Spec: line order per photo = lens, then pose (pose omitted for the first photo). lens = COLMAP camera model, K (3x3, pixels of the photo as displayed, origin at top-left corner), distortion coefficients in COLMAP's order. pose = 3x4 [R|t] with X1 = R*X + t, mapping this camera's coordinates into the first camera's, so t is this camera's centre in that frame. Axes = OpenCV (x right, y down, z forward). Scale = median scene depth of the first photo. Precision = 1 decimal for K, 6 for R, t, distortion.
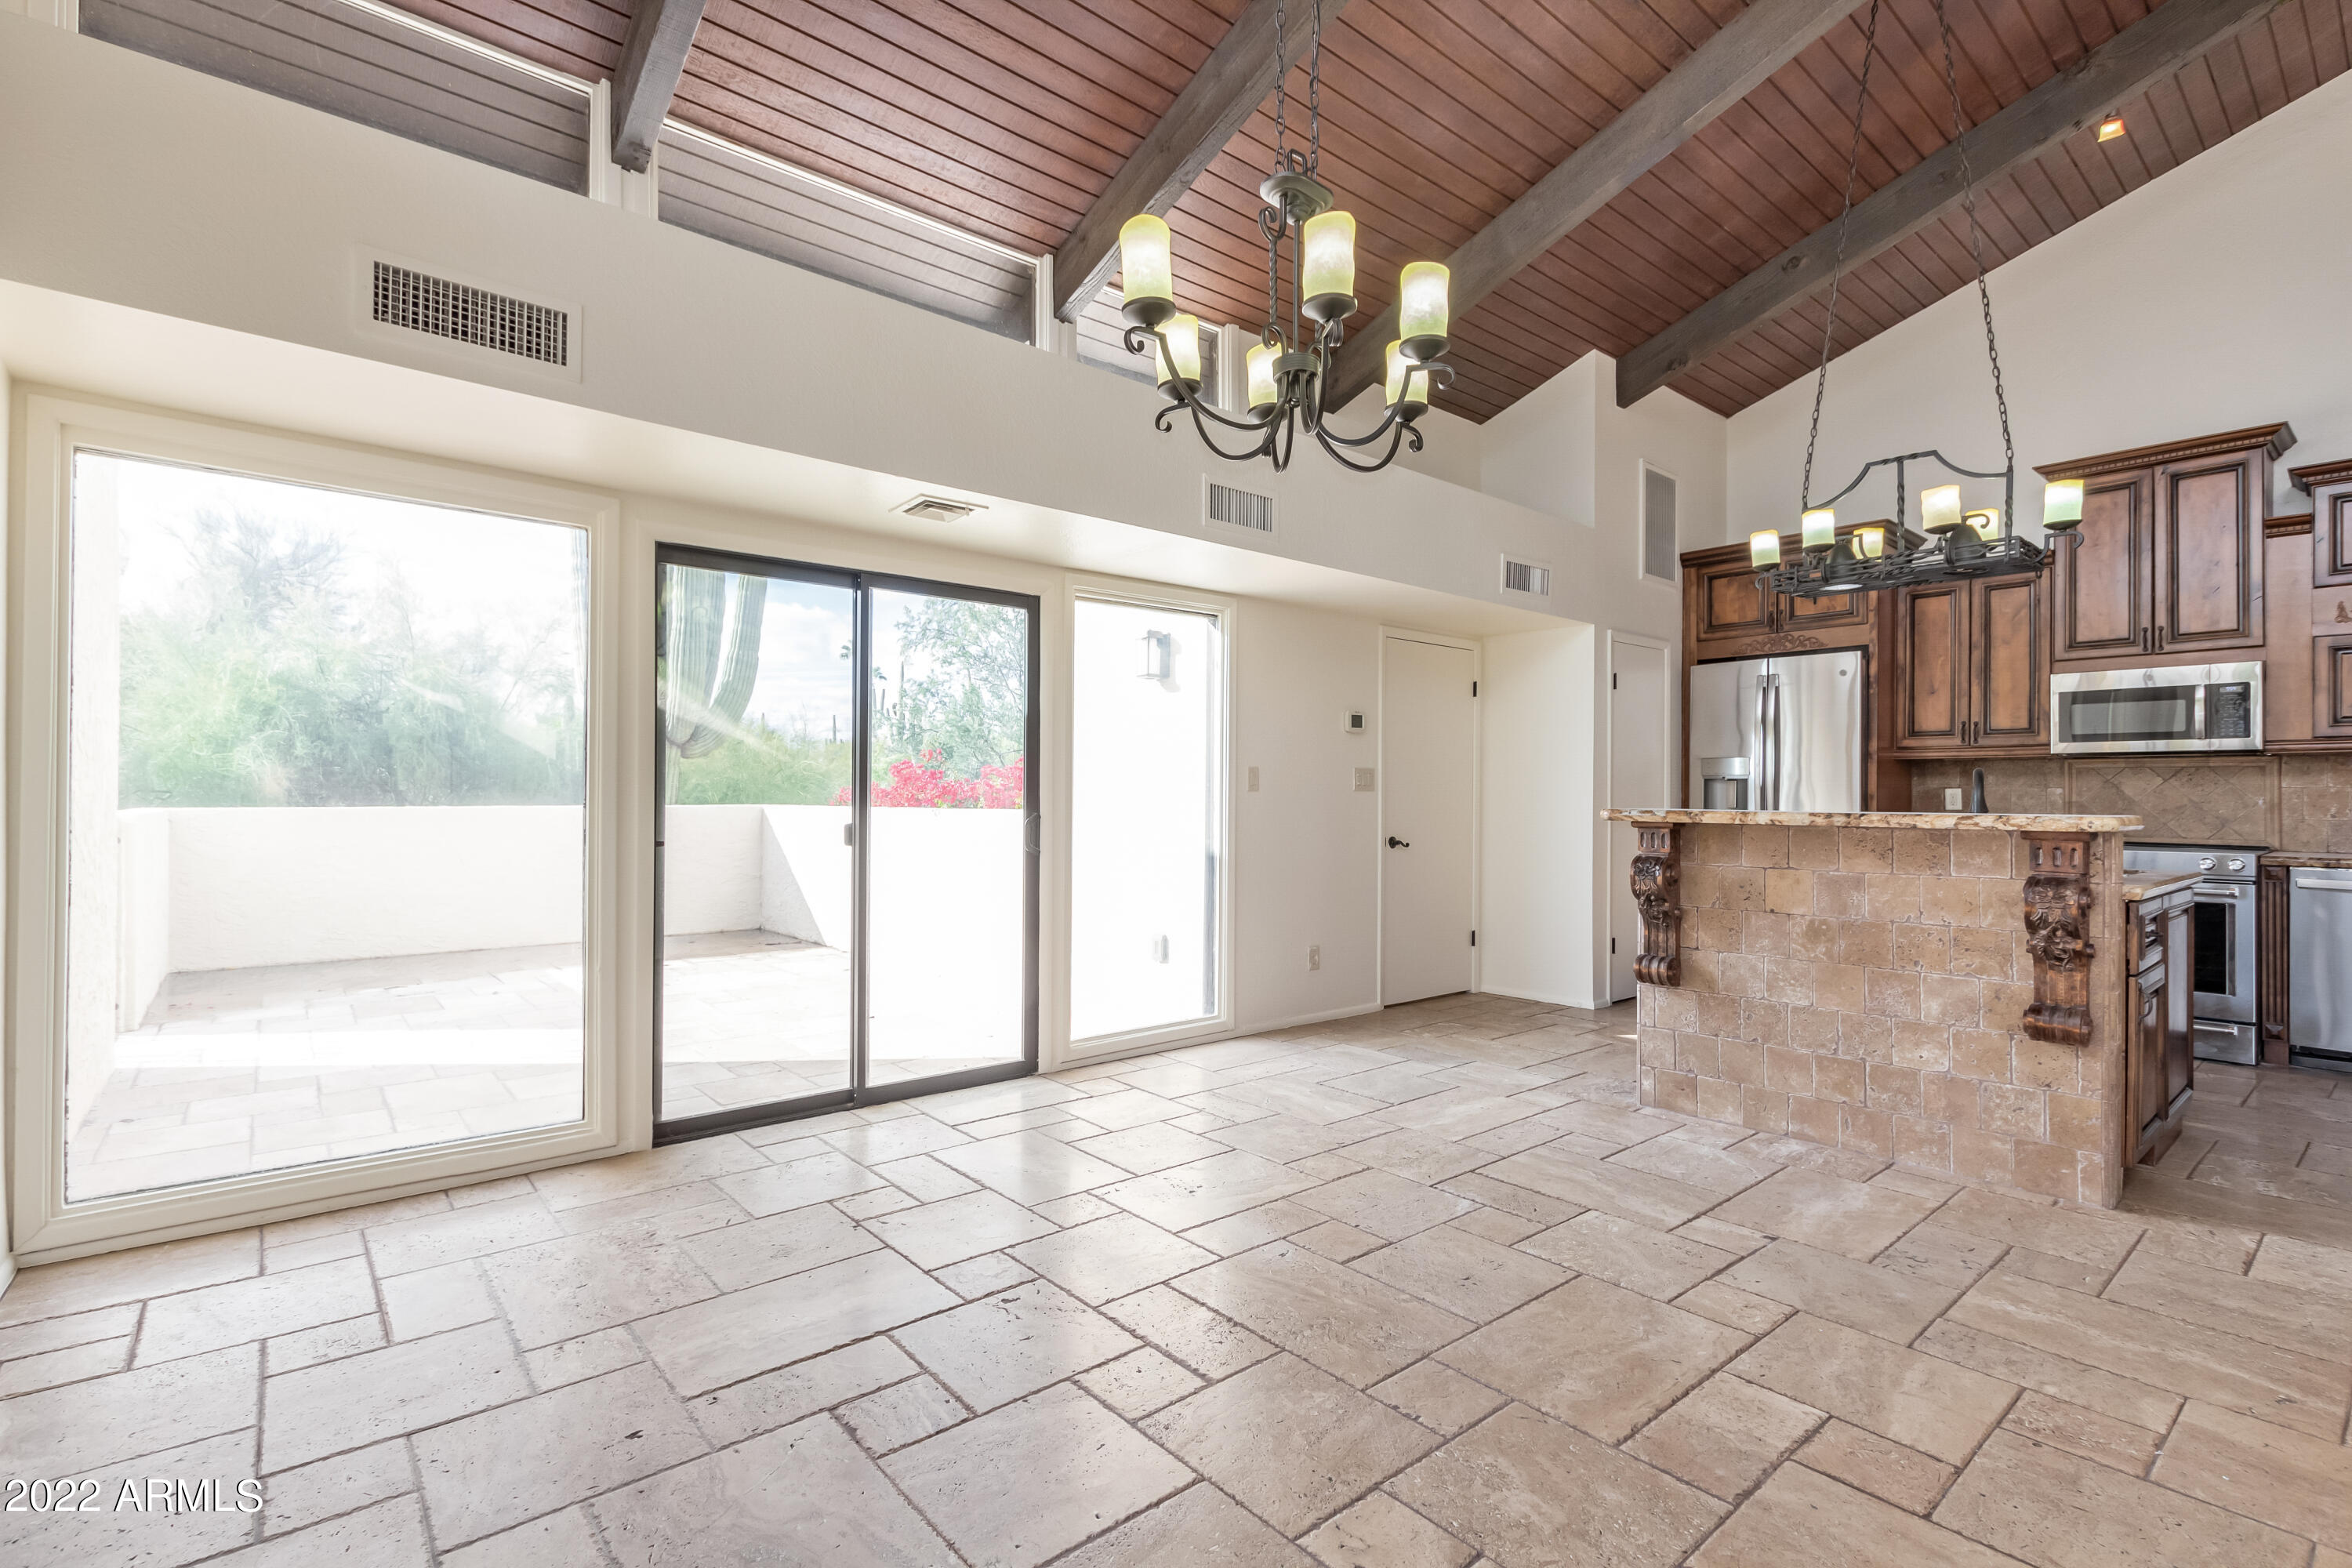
lens RADIAL K [[1073.7, 0, 1168.9], [0, 1073.7, 791.4], [0, 0, 1]] dist [0.002539, -0.001244]
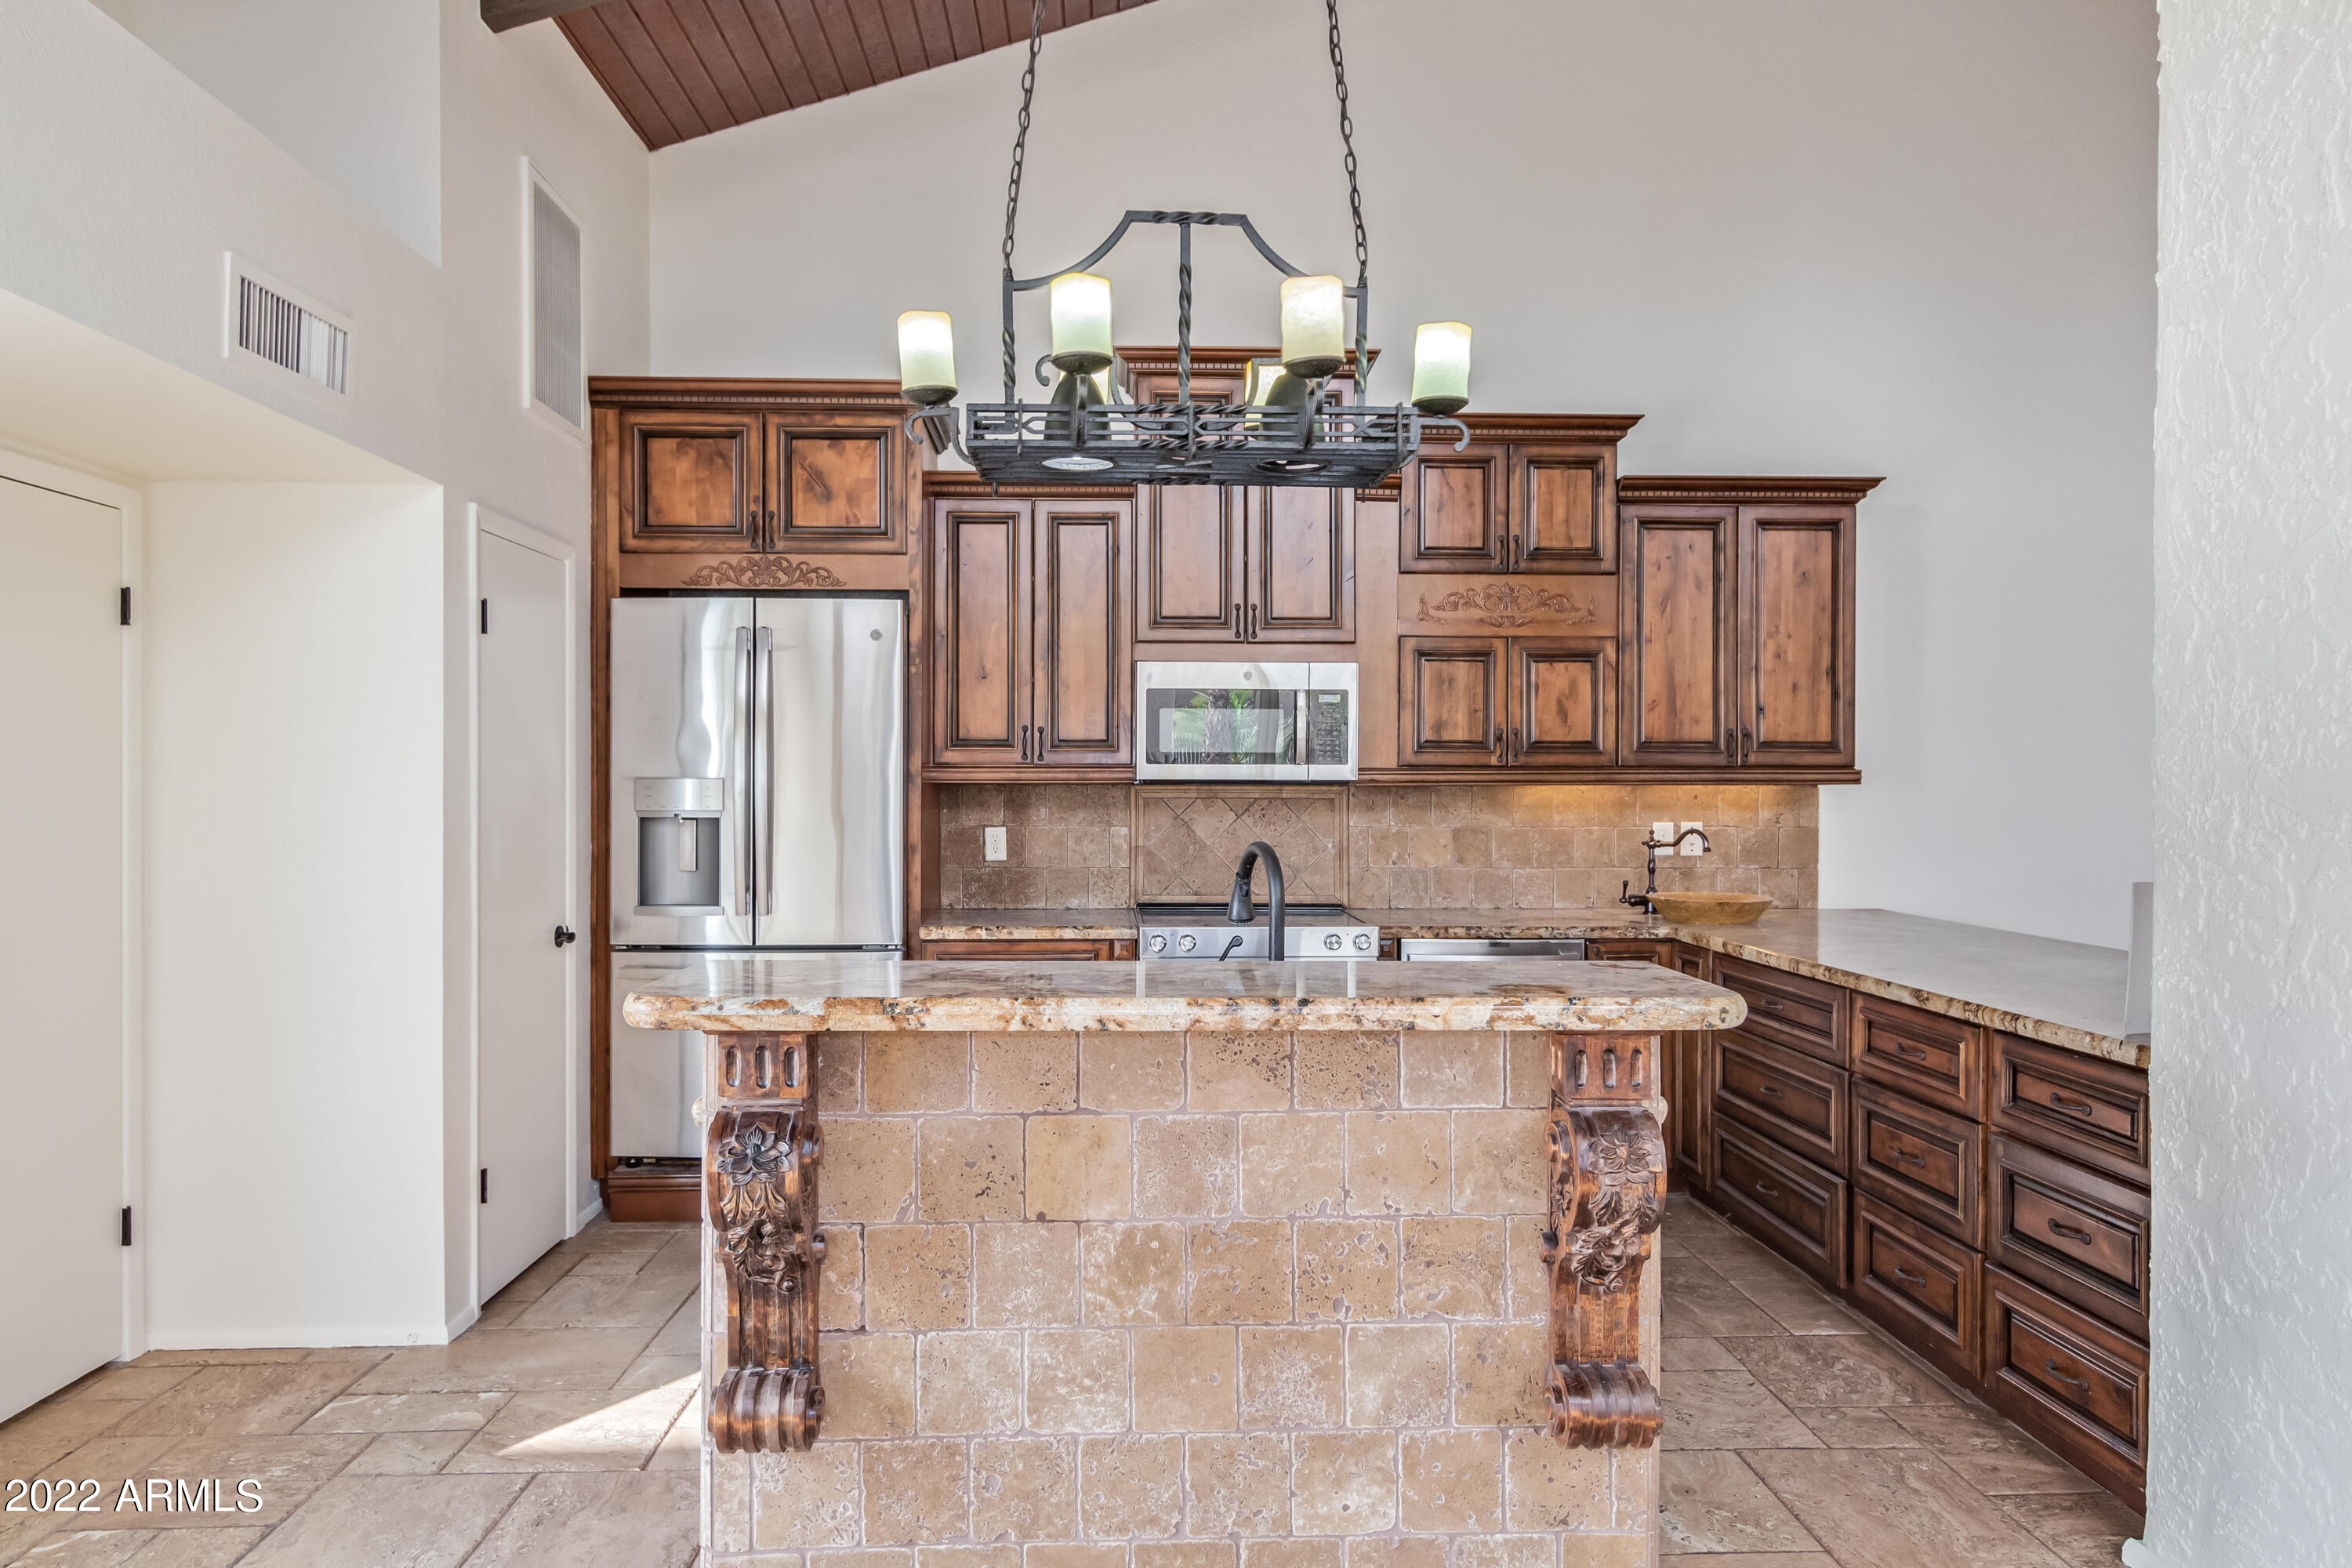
lens RADIAL K [[1491.5, 0, 1153.7], [0, 1491.5, 789.9], [0, 0, 1]] dist [0.002812, 0.005906]
pose [[0.615180, -0.009305, 0.788332, 0.123253], [-0.001861, 0.999910, 0.013254, -0.053552], [-0.788384, -0.009620, 0.615108, 0.547101]]
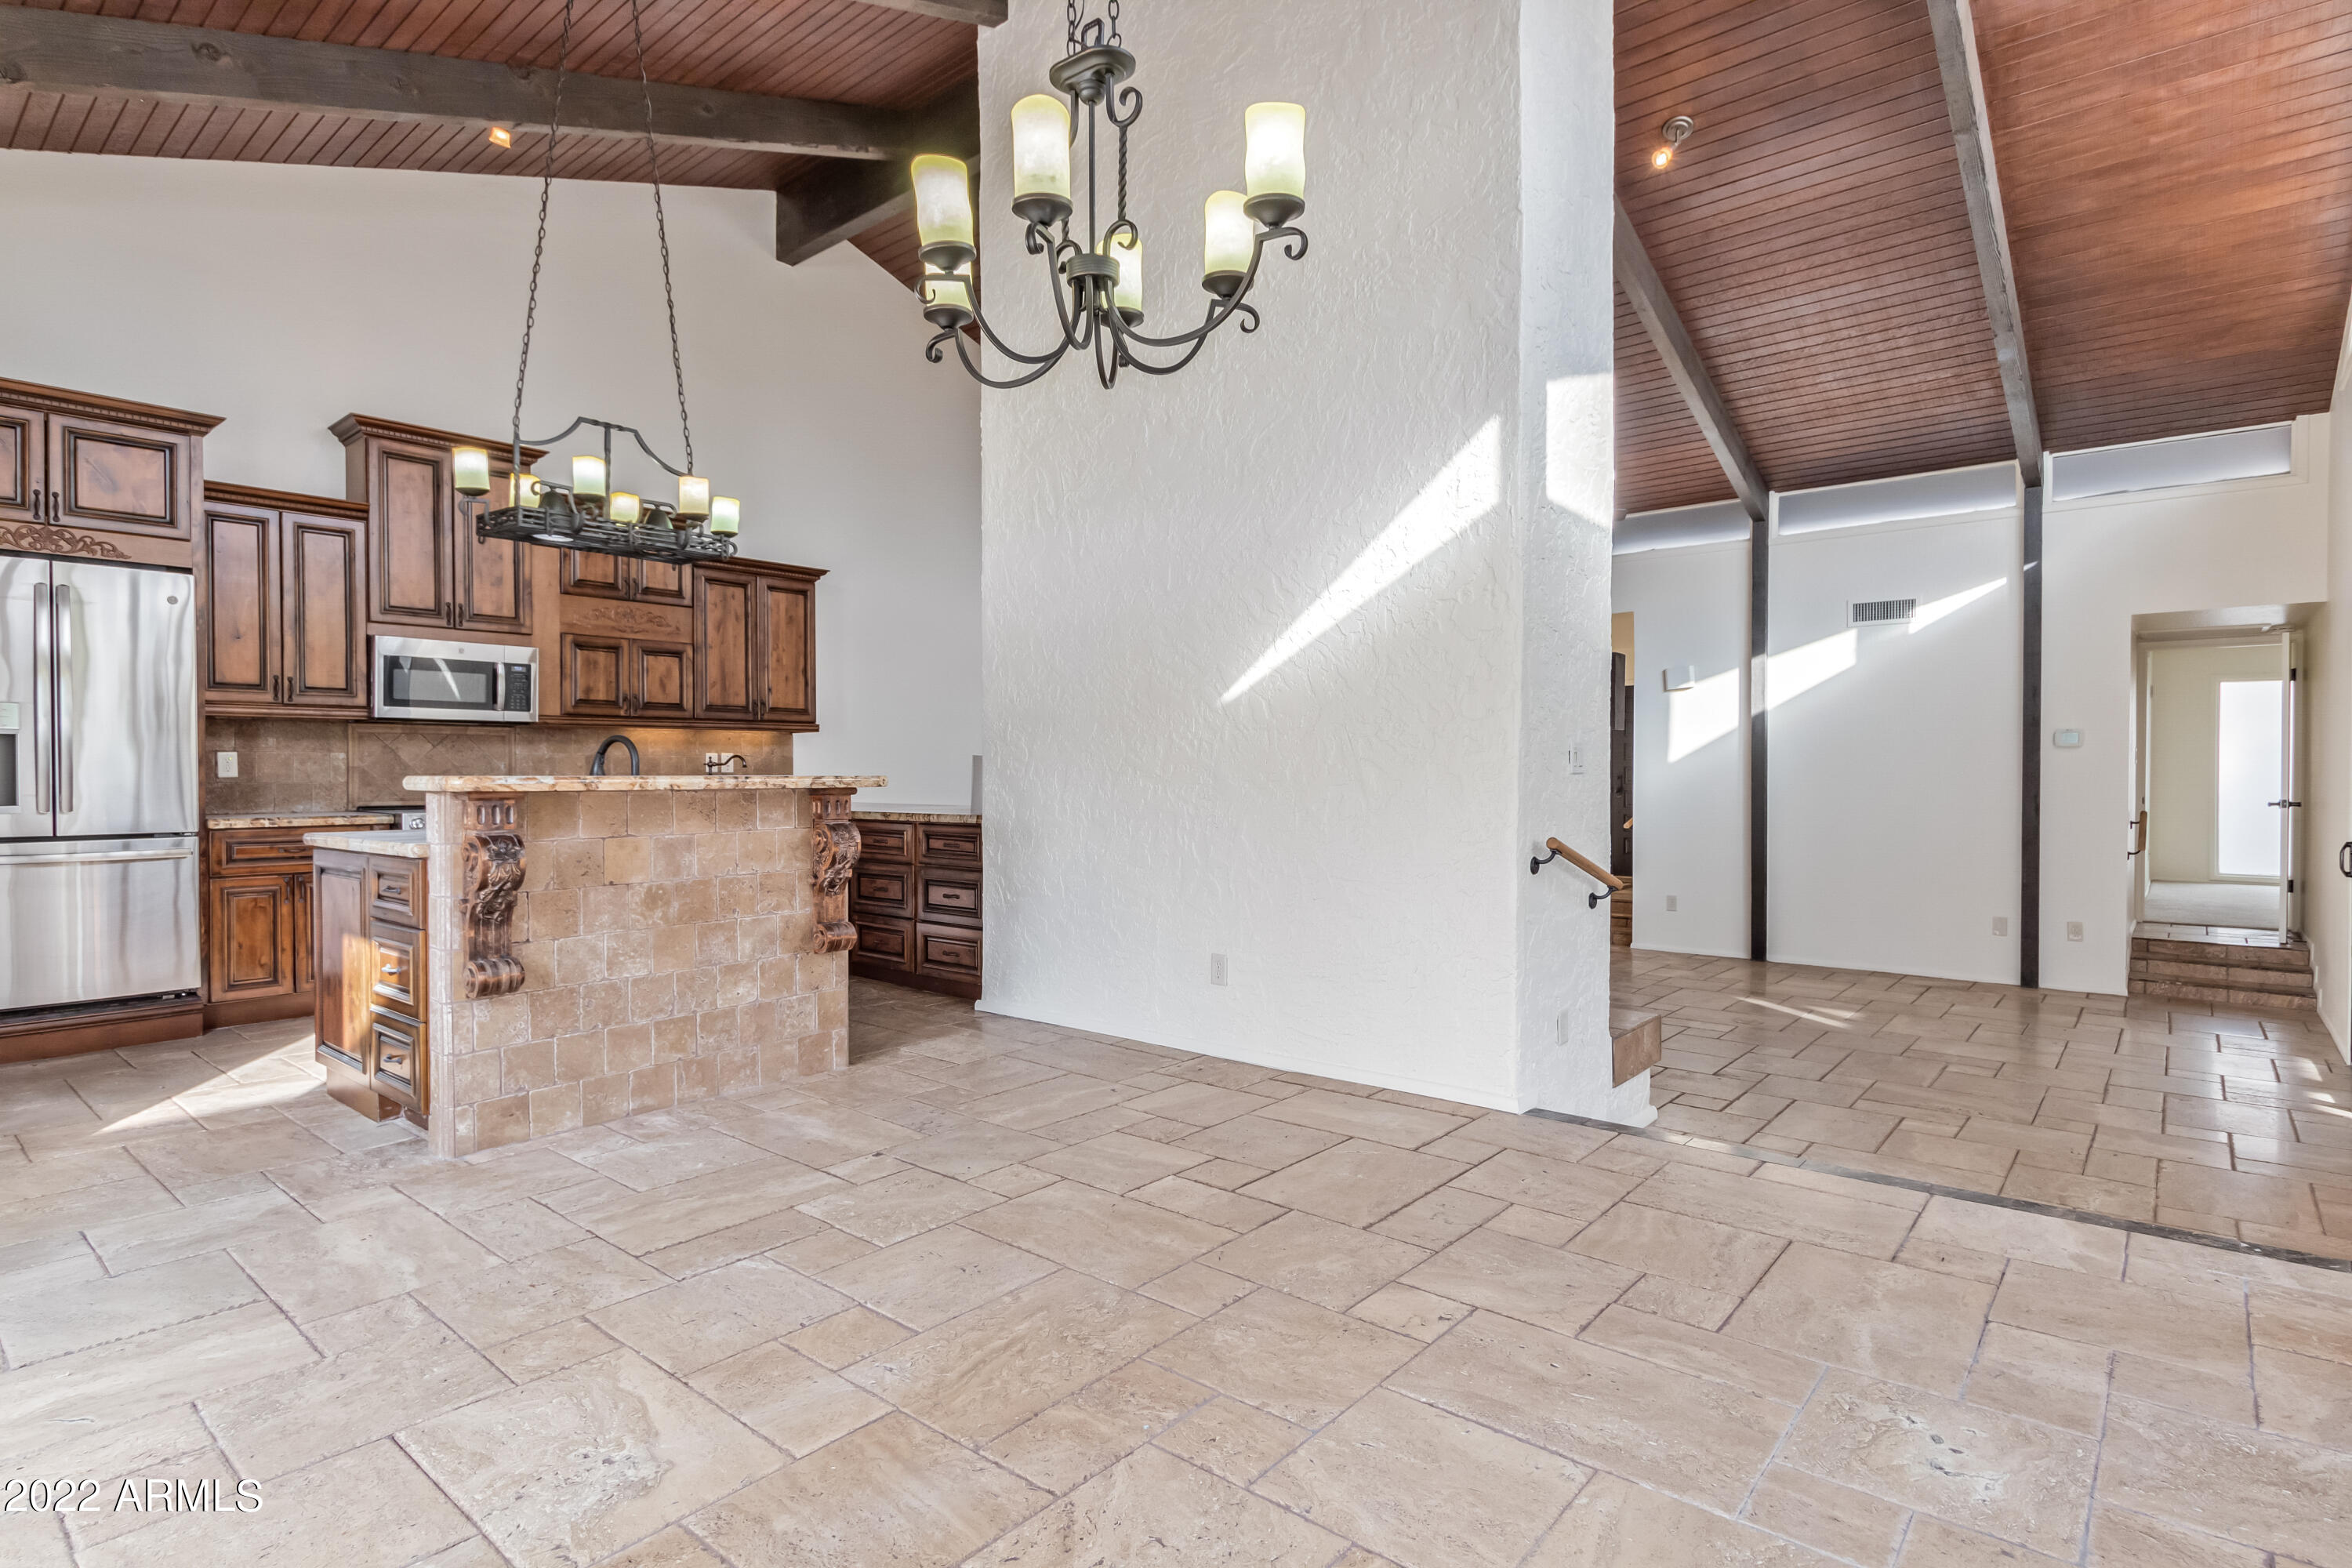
lens RADIAL K [[1196.8, 0, 1185.3], [0, 1196.8, 785.7], [0, 0, 1]] dist [0.004114, -0.000348]
pose [[-0.179377, -0.018474, 0.983607, -0.487986], [-0.004665, 0.999828, 0.017928, 0.005057], [-0.983769, -0.001372, -0.179432, 0.619177]]
